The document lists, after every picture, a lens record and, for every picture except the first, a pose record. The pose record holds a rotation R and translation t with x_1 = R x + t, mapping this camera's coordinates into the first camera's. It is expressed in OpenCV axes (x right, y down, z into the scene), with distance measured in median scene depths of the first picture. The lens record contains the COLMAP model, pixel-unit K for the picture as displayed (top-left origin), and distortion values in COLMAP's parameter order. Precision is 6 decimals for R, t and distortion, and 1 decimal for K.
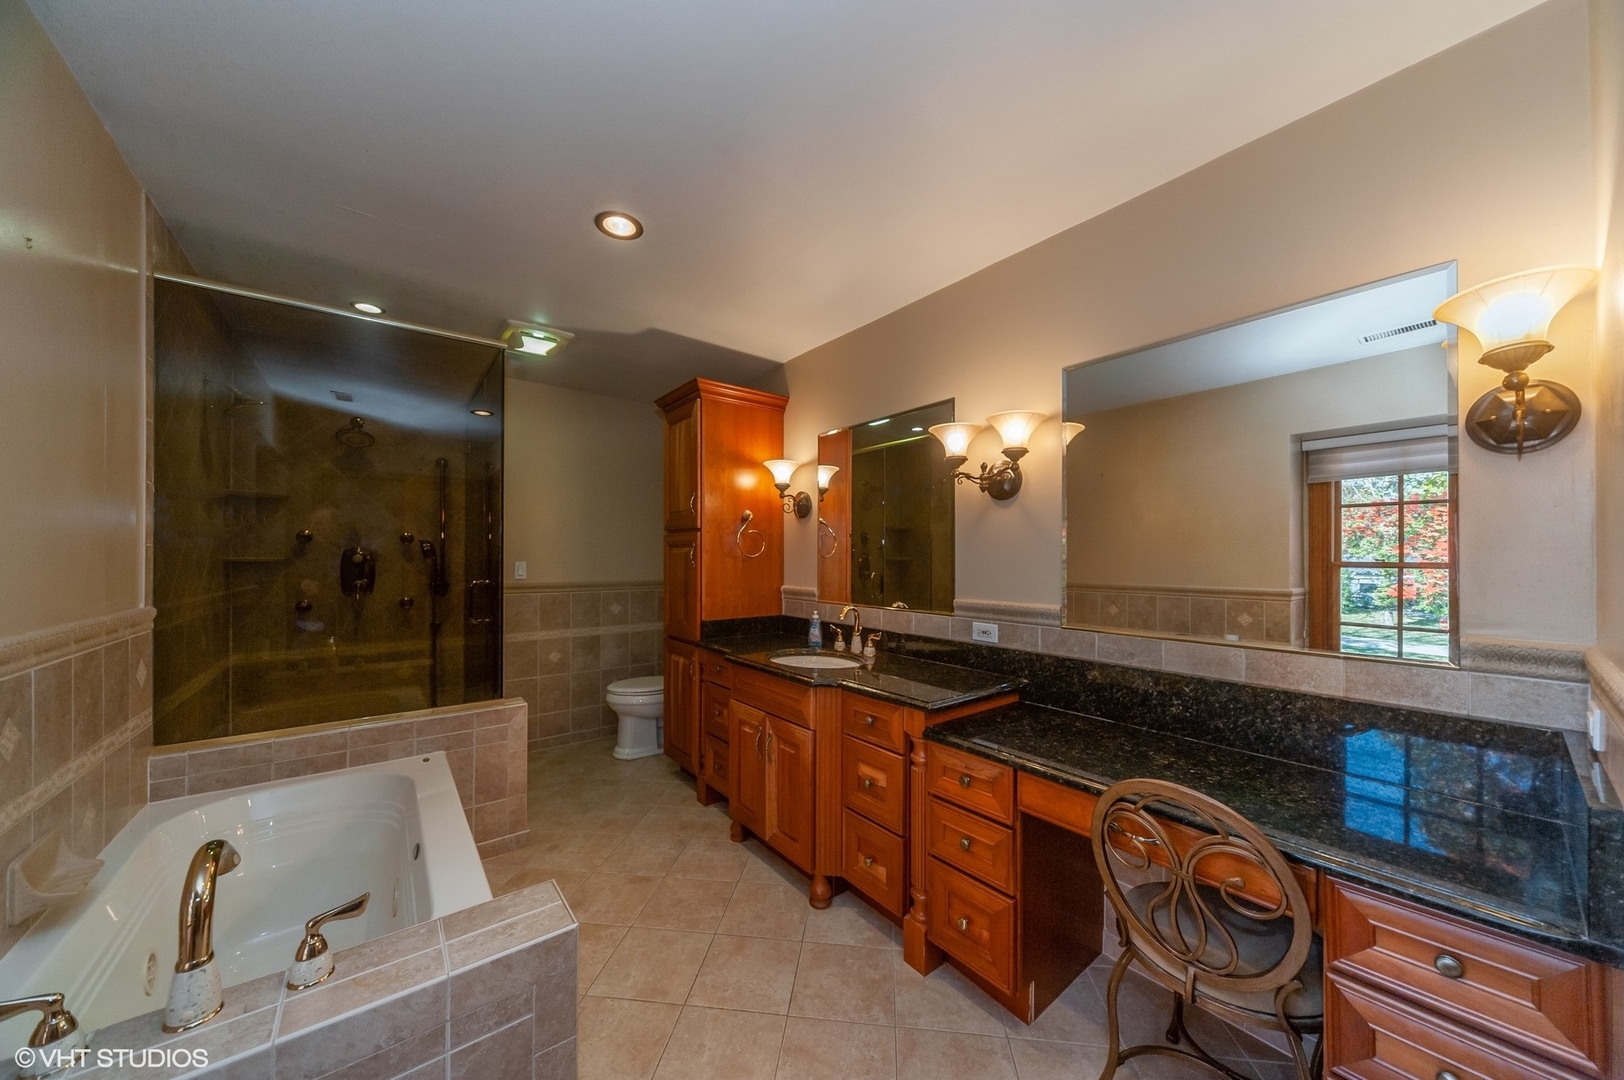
lens RADIAL K [[551.6, 0, 818.0], [0, 551.6, 551.8], [0, 0, 1]] dist [0.001203, 0.000037]
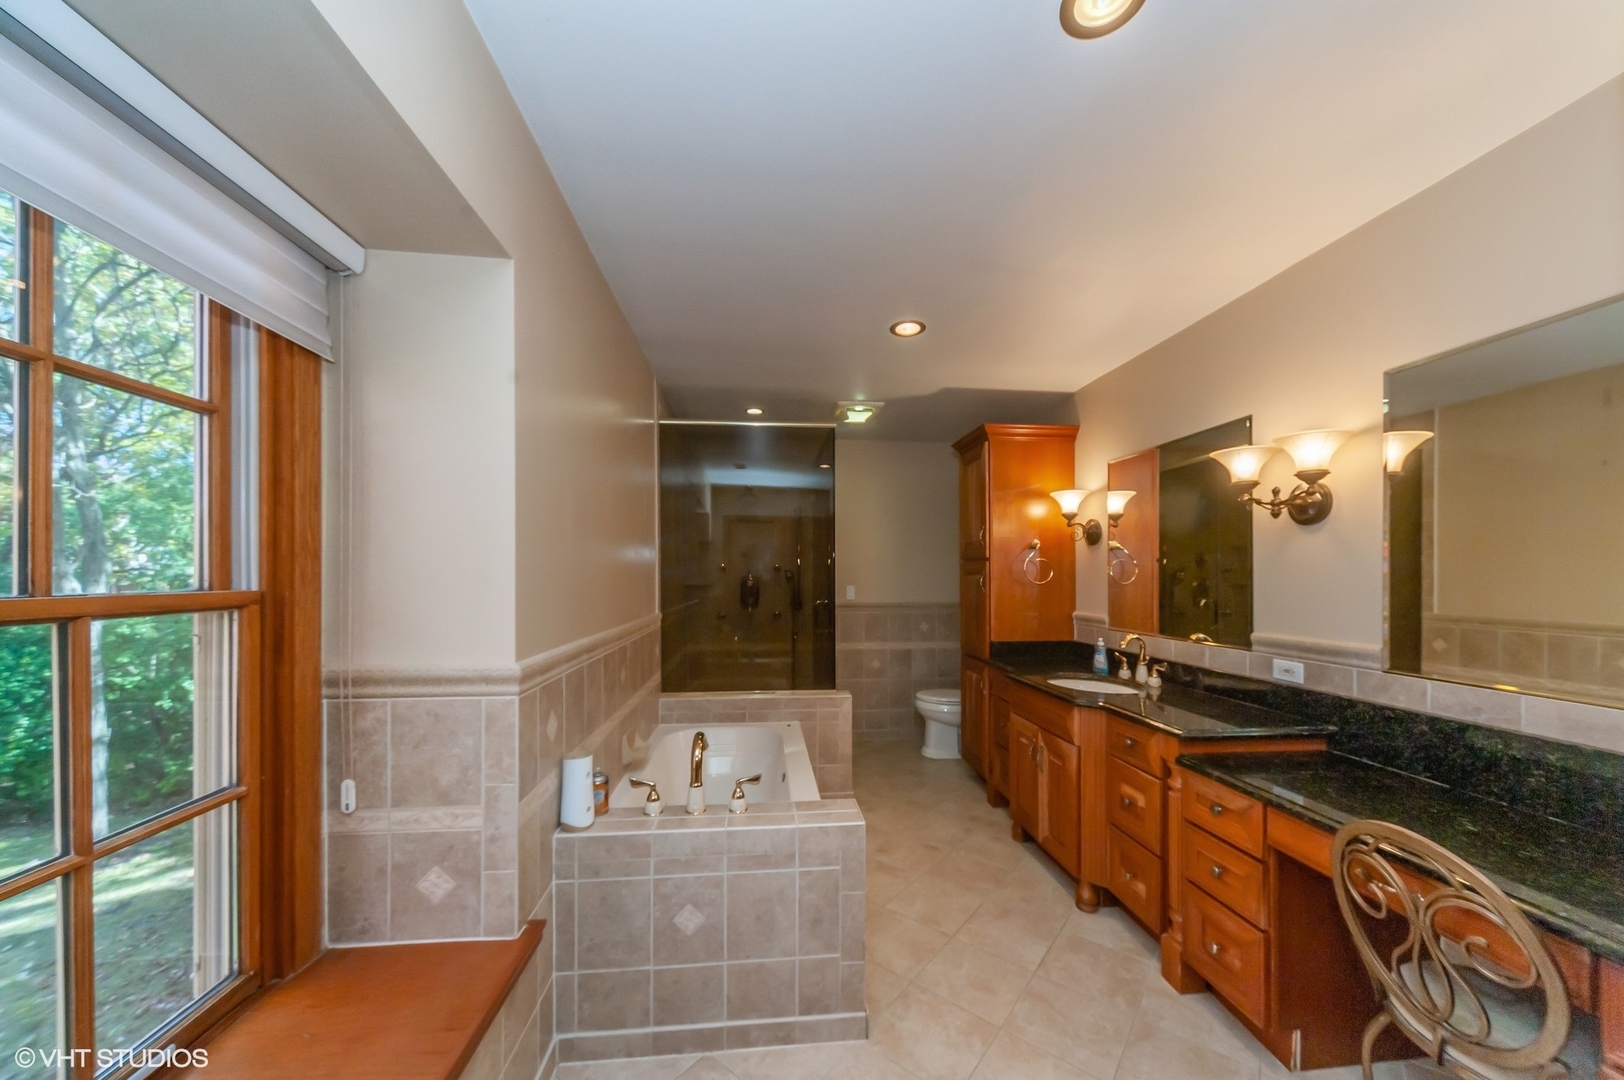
lens RADIAL K [[551.6, 0, 811.6], [0, 551.6, 576.4], [0, 0, 1]] dist [0.001203, 0.000037]
pose [[0.837128, -0.003159, -0.546997, 0.149911], [0.006883, 0.999965, 0.004759, -0.020541], [0.546963, -0.007749, 0.837121, -0.198244]]
